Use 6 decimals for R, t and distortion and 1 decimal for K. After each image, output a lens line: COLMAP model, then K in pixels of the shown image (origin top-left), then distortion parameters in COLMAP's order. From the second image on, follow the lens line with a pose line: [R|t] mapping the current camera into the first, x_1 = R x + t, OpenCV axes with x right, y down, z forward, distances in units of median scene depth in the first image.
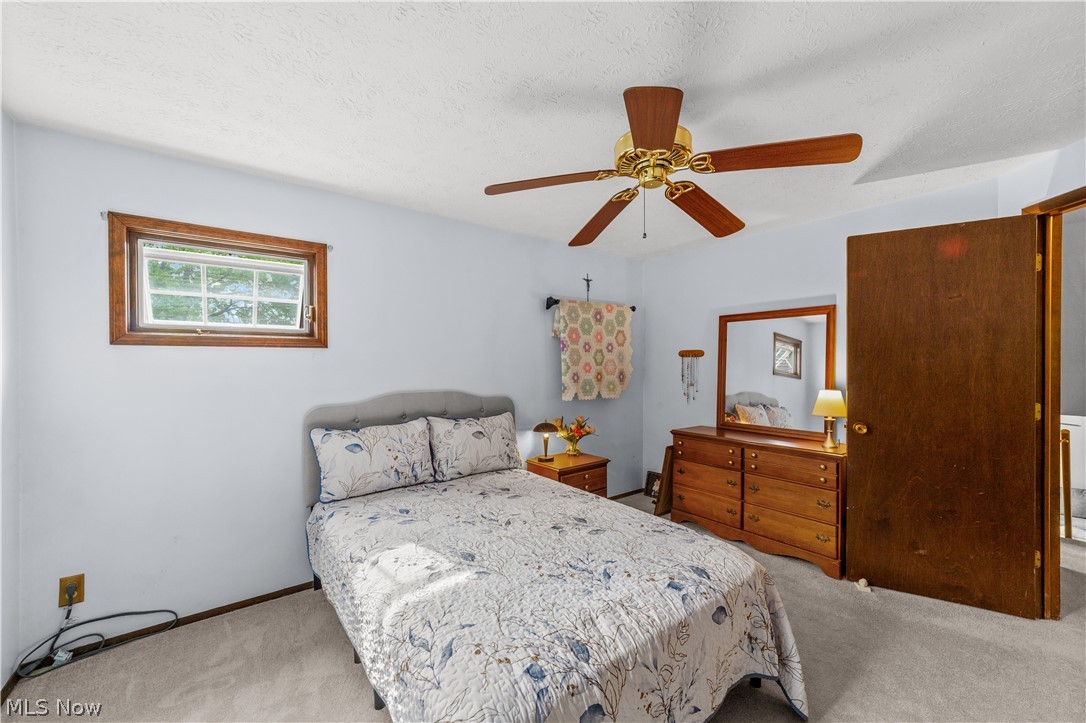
lens RADIAL K [[425.3, 0, 540.3], [0, 425.3, 359.6], [0, 0, 1]] dist [-0.013760, 0.007563]
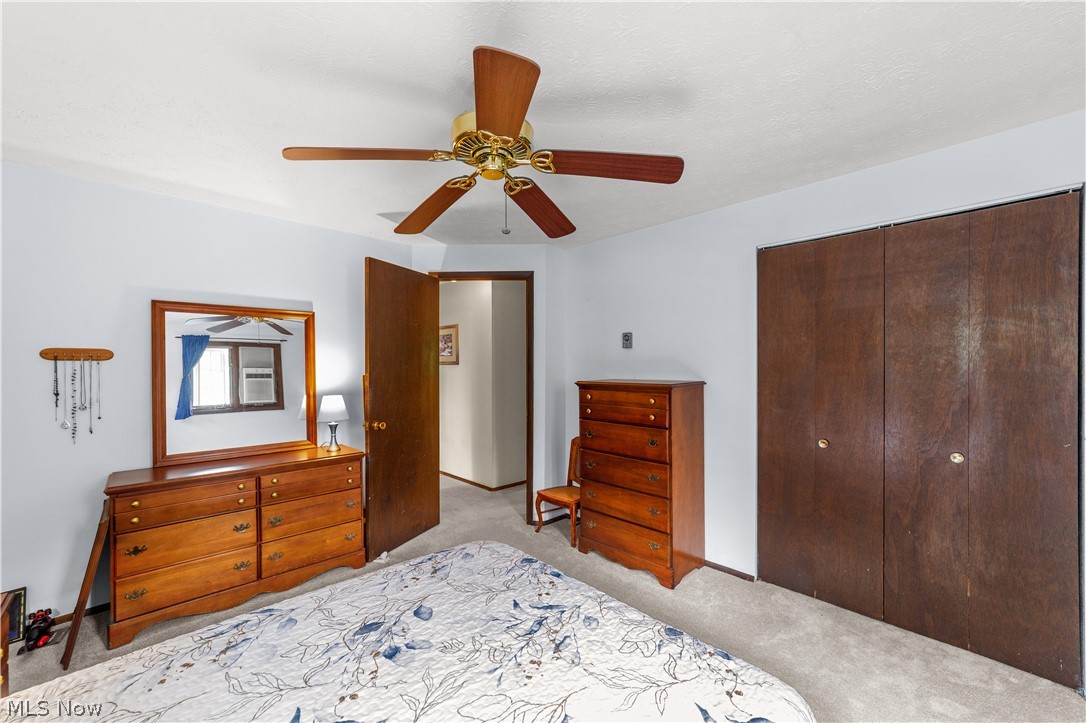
lens RADIAL K [[425.3, 0, 538.8], [0, 425.3, 369.3], [0, 0, 1]] dist [-0.013760, 0.007563]
pose [[-0.104409, -0.006878, 0.994511, -0.365738], [-0.001448, 0.999976, 0.006763, 0.000601], [-0.994533, -0.000734, -0.104417, 0.562718]]
